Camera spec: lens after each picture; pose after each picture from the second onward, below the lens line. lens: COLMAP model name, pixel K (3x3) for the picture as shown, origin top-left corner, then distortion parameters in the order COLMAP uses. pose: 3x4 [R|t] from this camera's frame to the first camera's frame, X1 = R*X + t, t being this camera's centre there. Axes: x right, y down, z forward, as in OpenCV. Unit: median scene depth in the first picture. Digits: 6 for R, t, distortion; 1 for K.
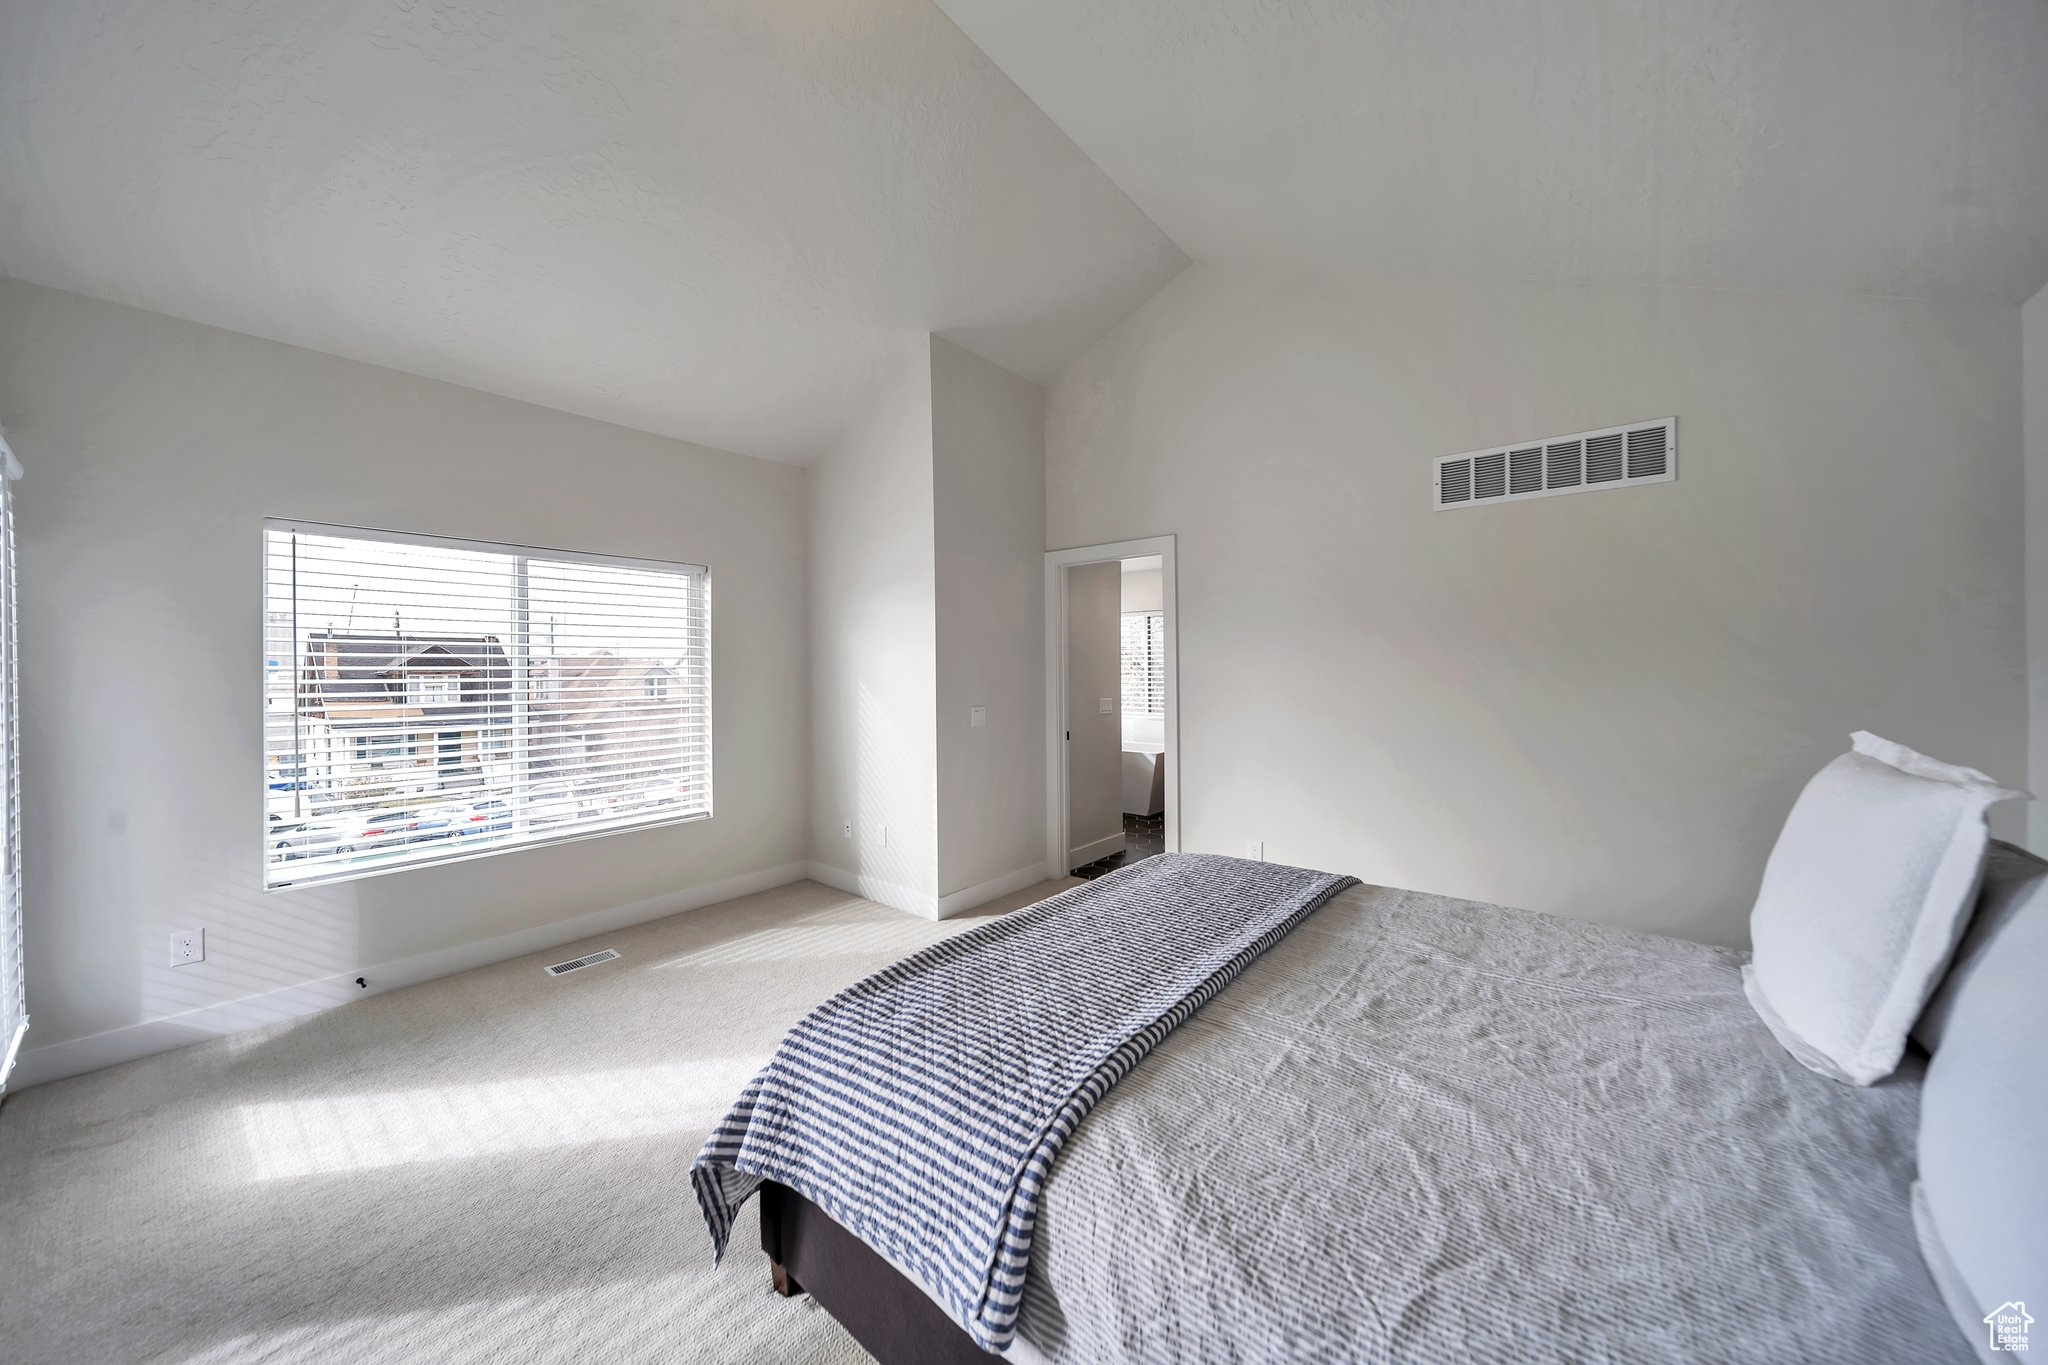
lens RADIAL K [[706.6, 0, 1017.2], [0, 706.6, 674.0], [0, 0, 1]] dist [0.005466, -0.003228]
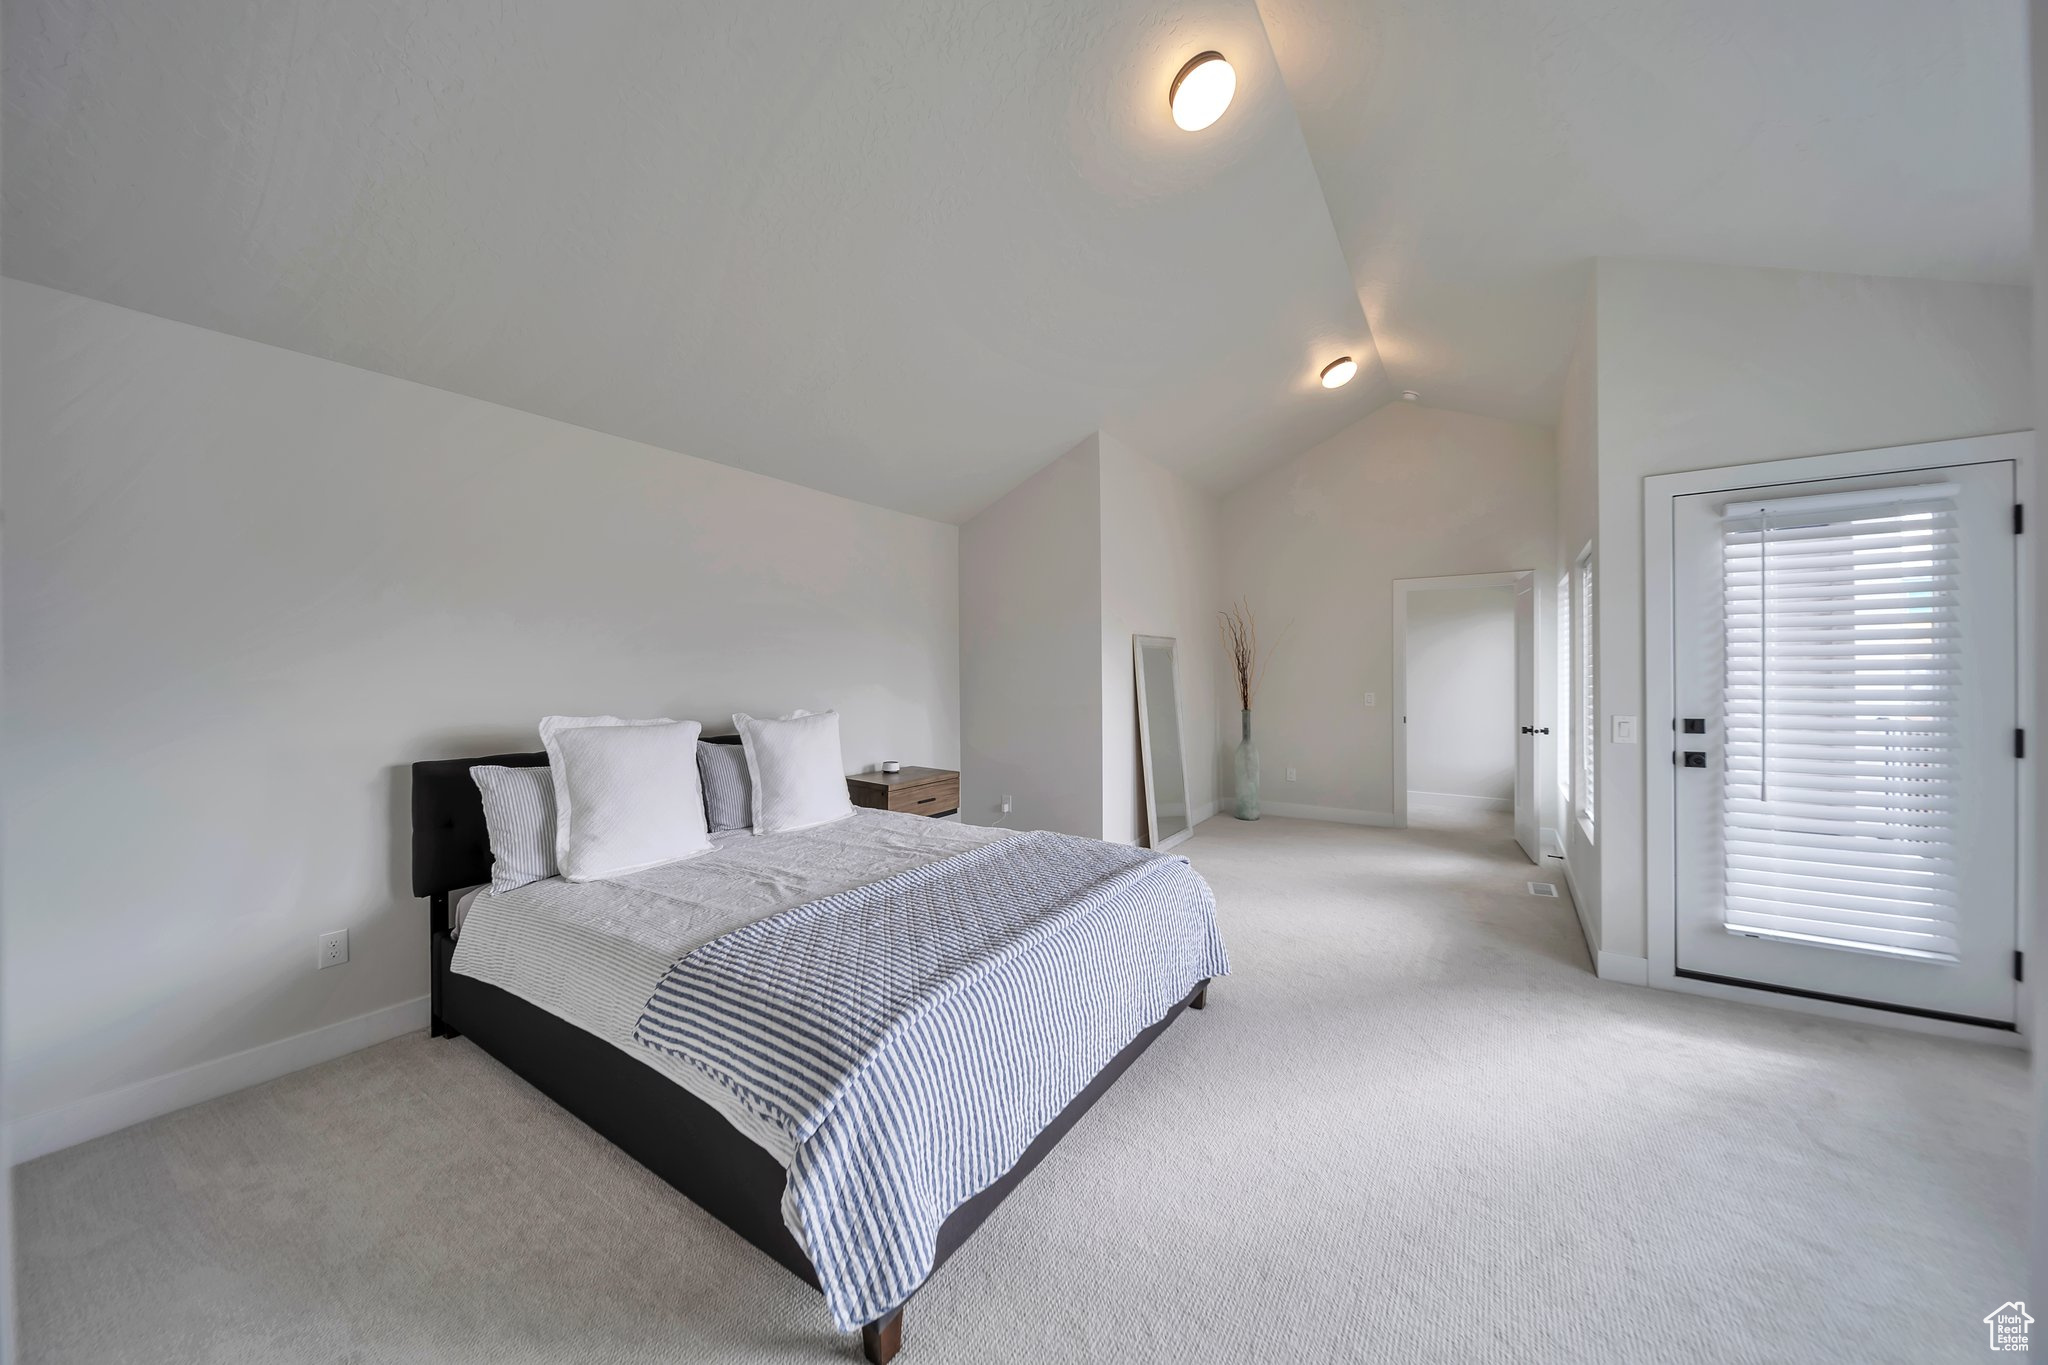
lens RADIAL K [[706.6, 0, 1017.2], [0, 706.6, 674.0], [0, 0, 1]] dist [0.005466, -0.003228]
pose [[-0.994737, 0.013833, -0.101526, 0.192754], [0.013204, 0.999889, 0.006870, -0.008950], [0.101609, 0.005493, -0.994809, 1.673860]]
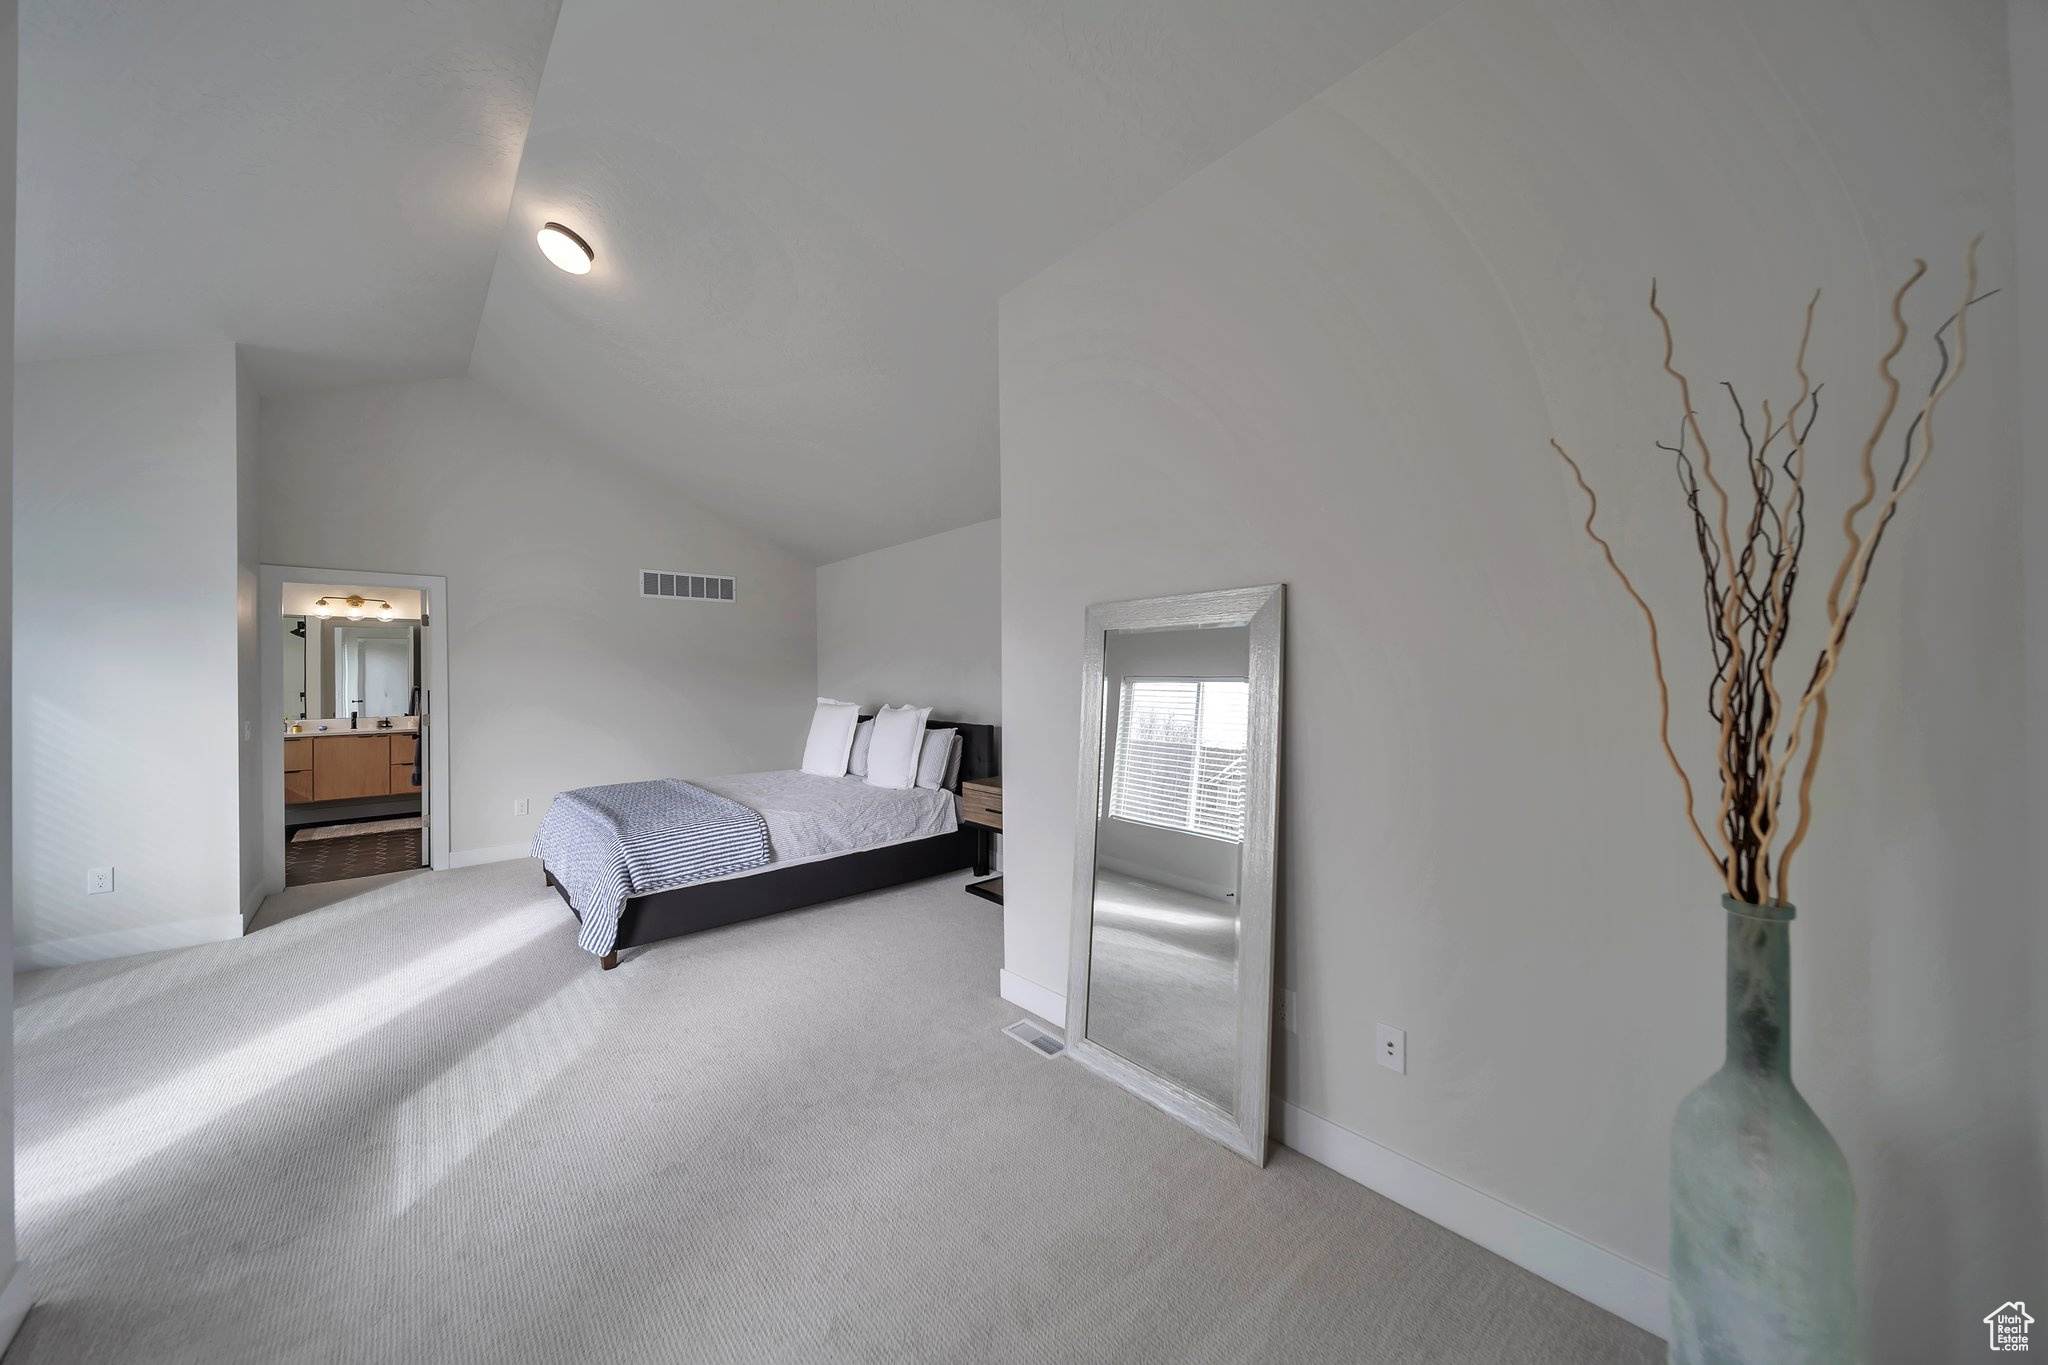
lens RADIAL K [[706.6, 0, 1017.2], [0, 706.6, 674.0], [0, 0, 1]] dist [0.005466, -0.003228]
pose [[0.154892, 0.011032, 0.987870, -1.374705], [0.009010, 0.999880, -0.012579, 0.007458], [-0.987890, 0.010849, 0.154774, -0.344633]]
